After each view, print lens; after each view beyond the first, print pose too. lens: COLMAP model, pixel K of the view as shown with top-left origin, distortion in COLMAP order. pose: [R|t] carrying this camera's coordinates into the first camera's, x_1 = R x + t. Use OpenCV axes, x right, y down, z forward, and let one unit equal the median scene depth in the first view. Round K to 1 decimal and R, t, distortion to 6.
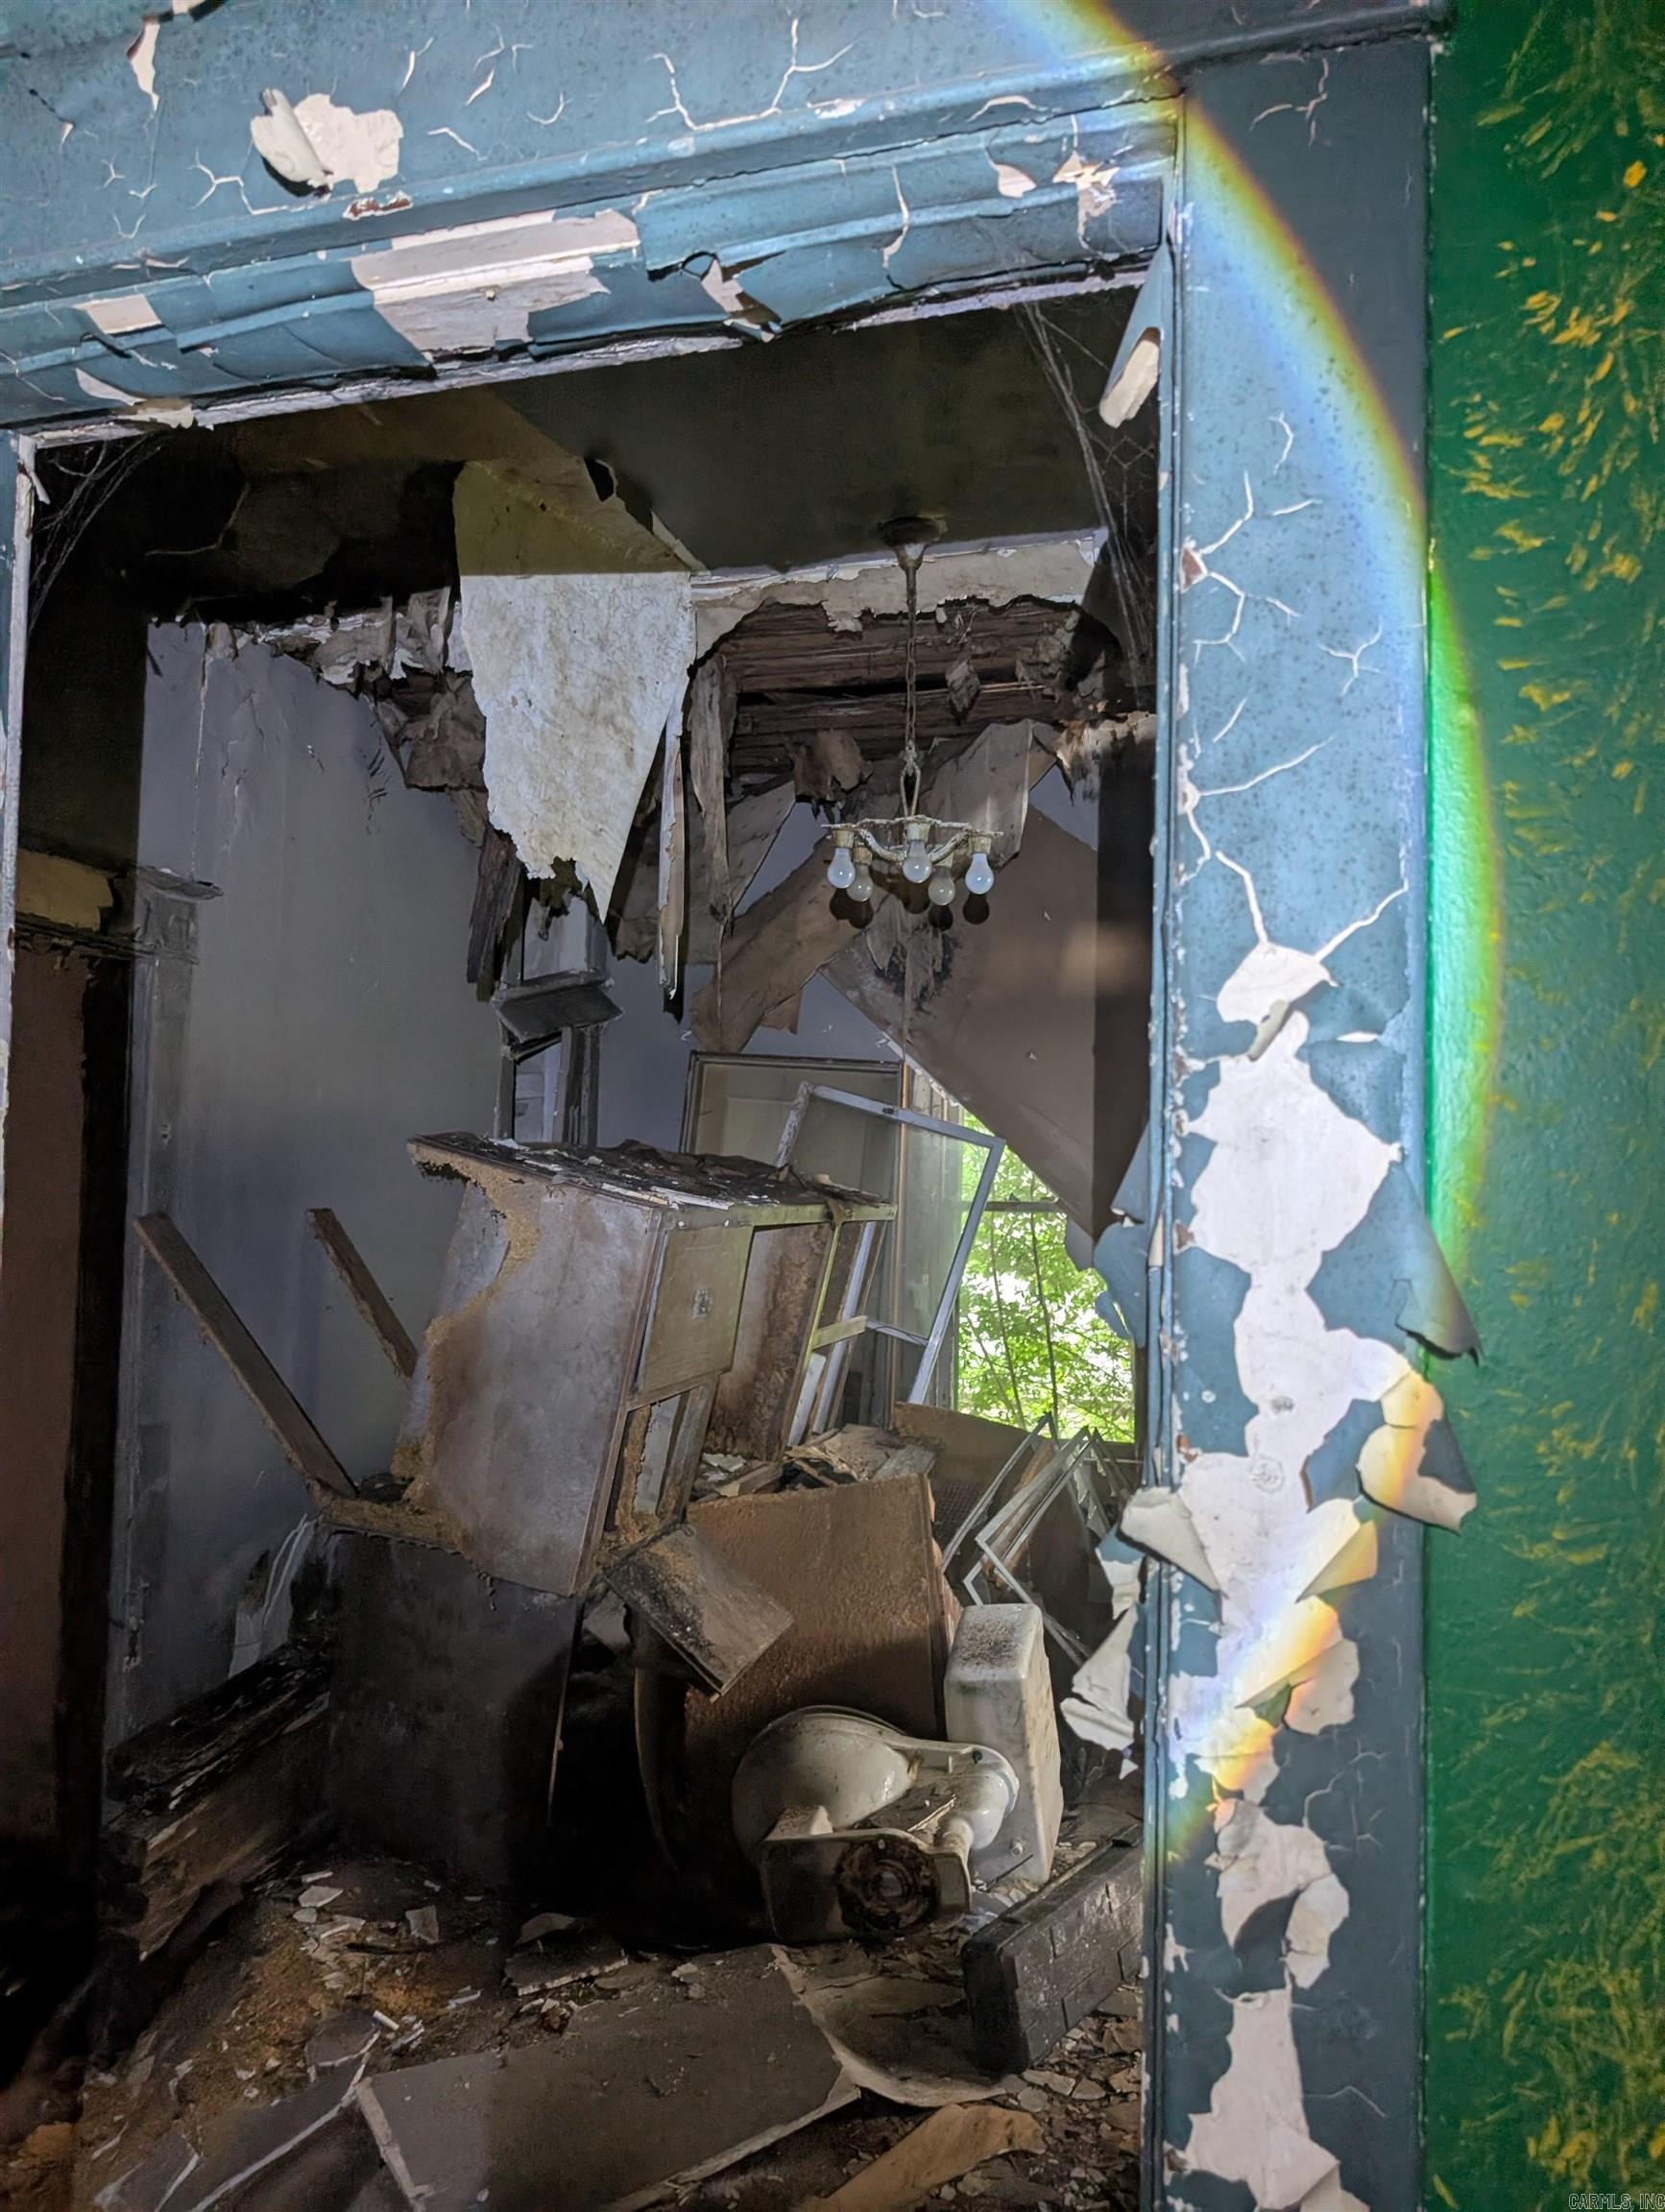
lens RADIAL K [[1624.6, 0, 821.0], [0, 1624.6, 1096.6], [0, 0, 1]] dist [0.014586, -0.011406]
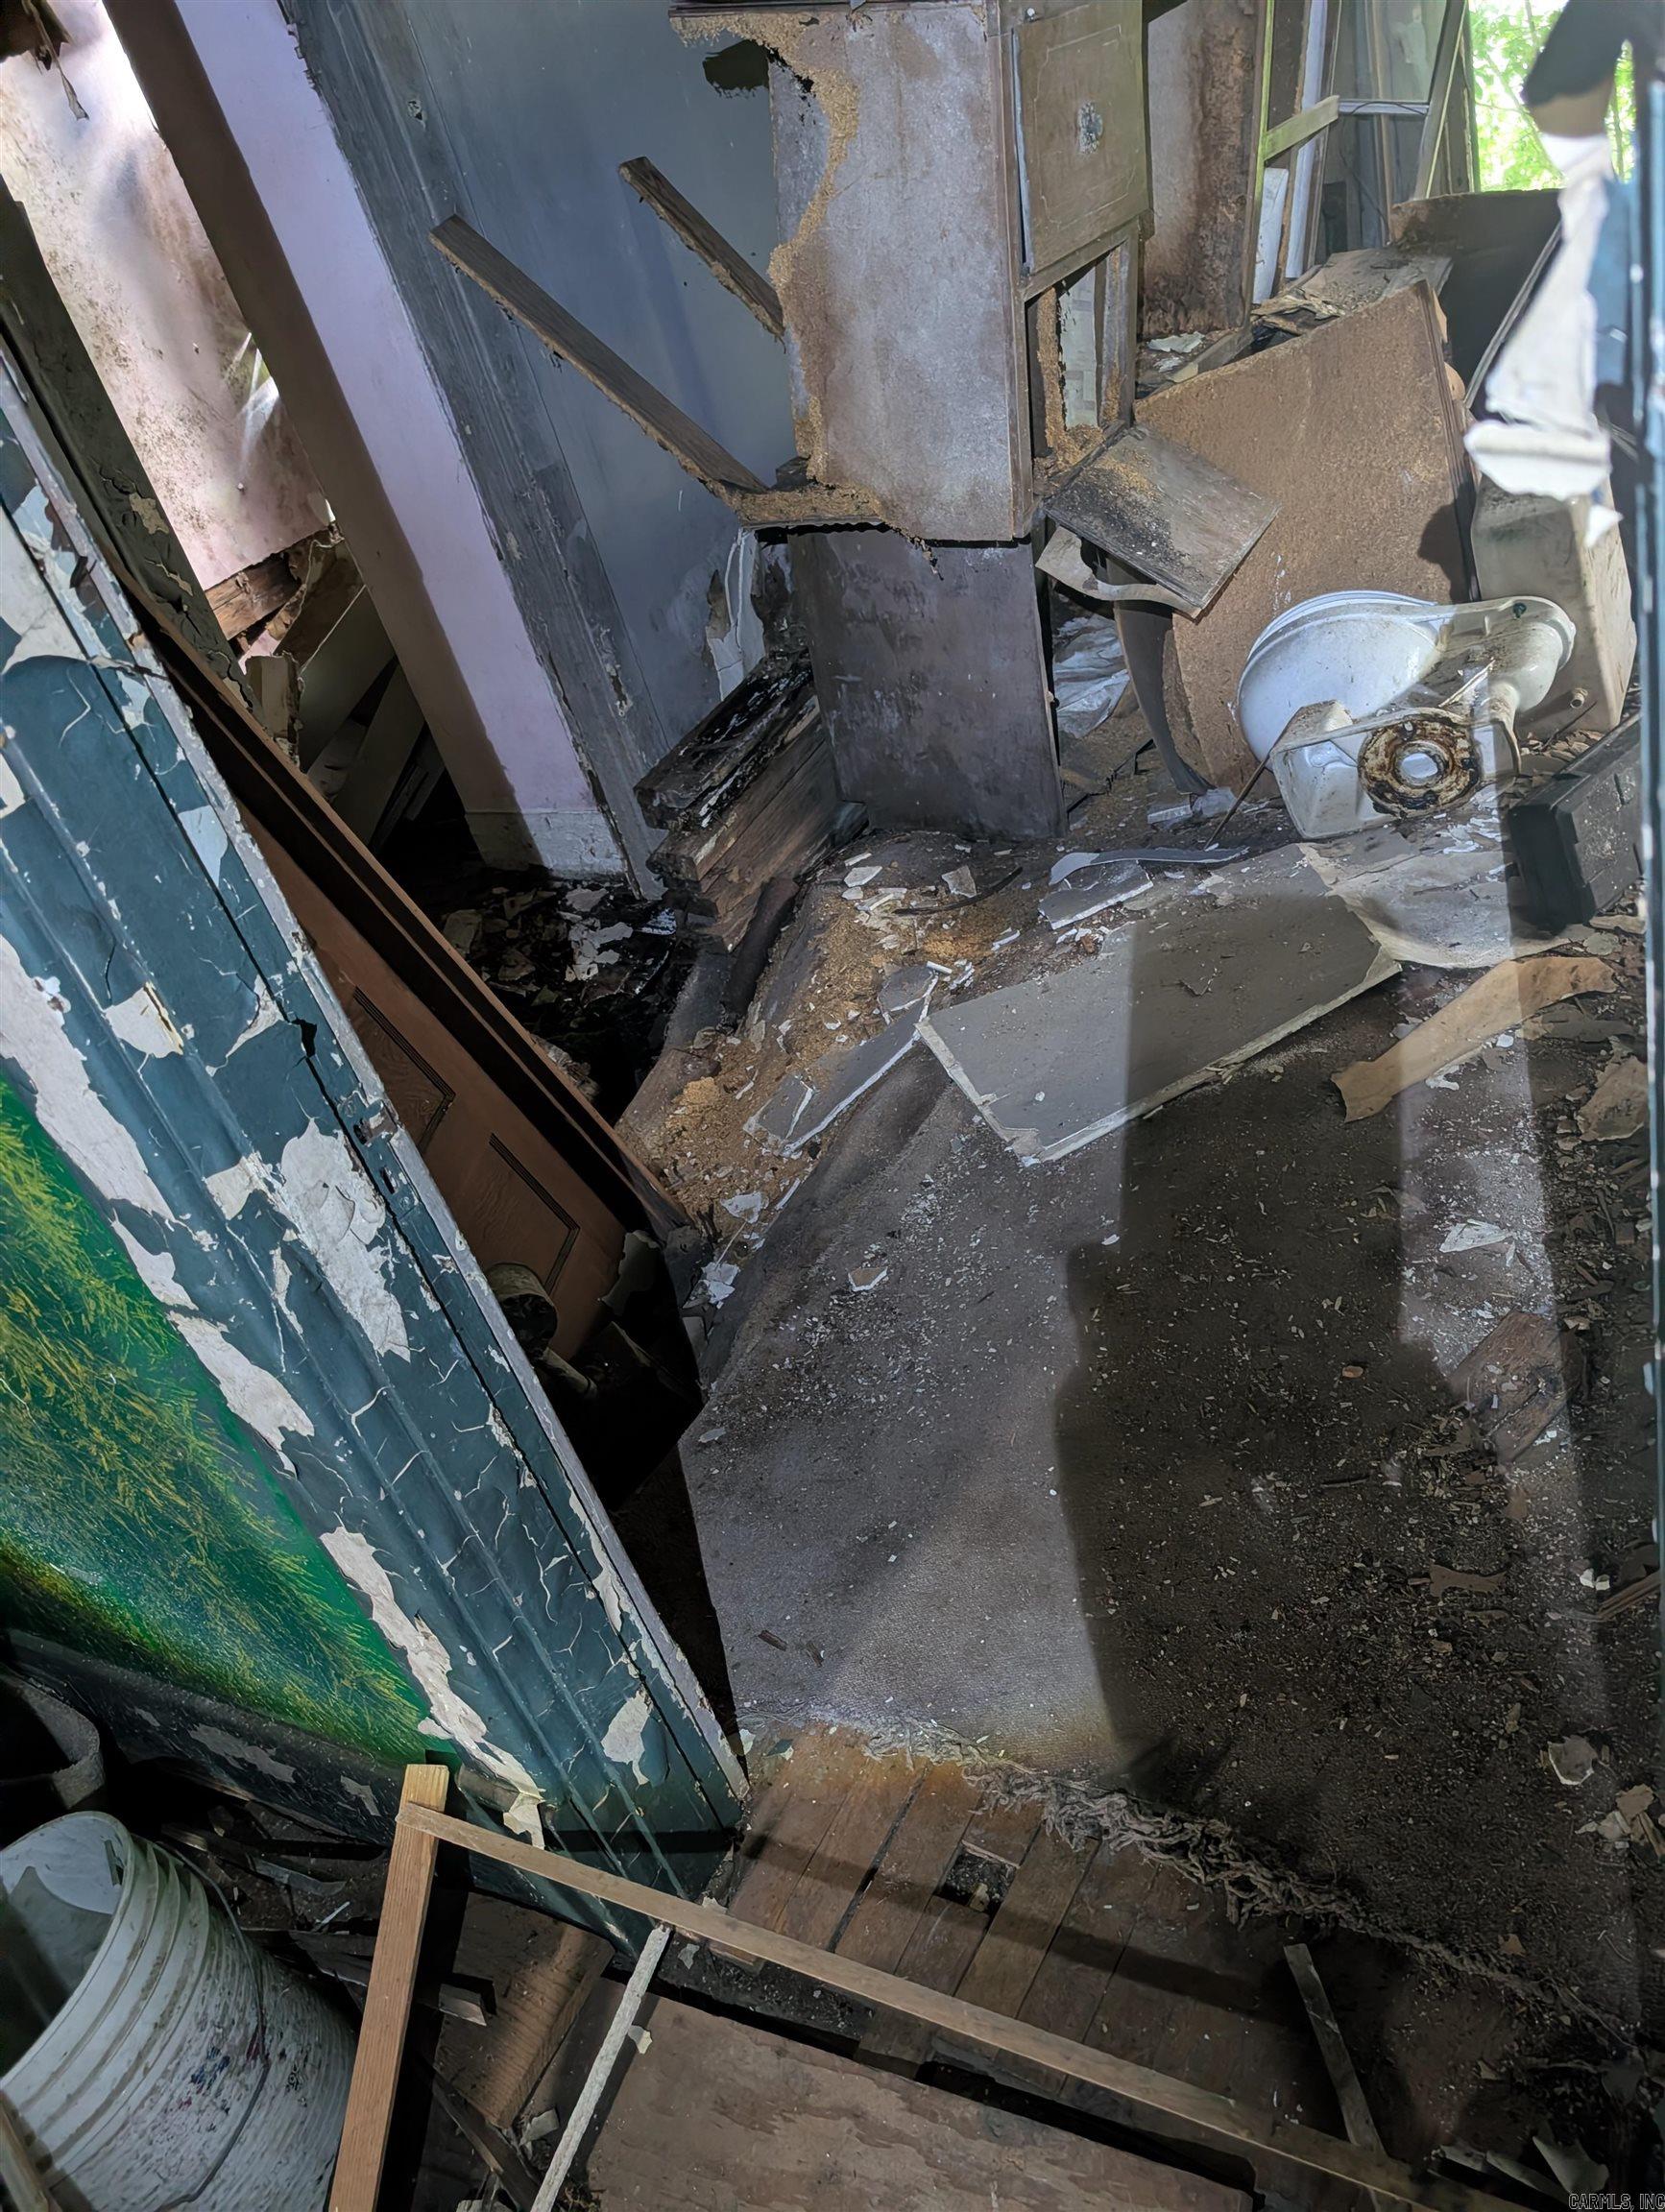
lens RADIAL K [[1624.6, 0, 821.0], [0, 1624.6, 1096.6], [0, 0, 1]] dist [0.014586, -0.011406]
pose [[0.926452, -0.114380, -0.358614, 0.032686], [0.300129, 0.799460, 0.520372, 0.053605], [0.227178, -0.589730, 0.774989, 0.101467]]
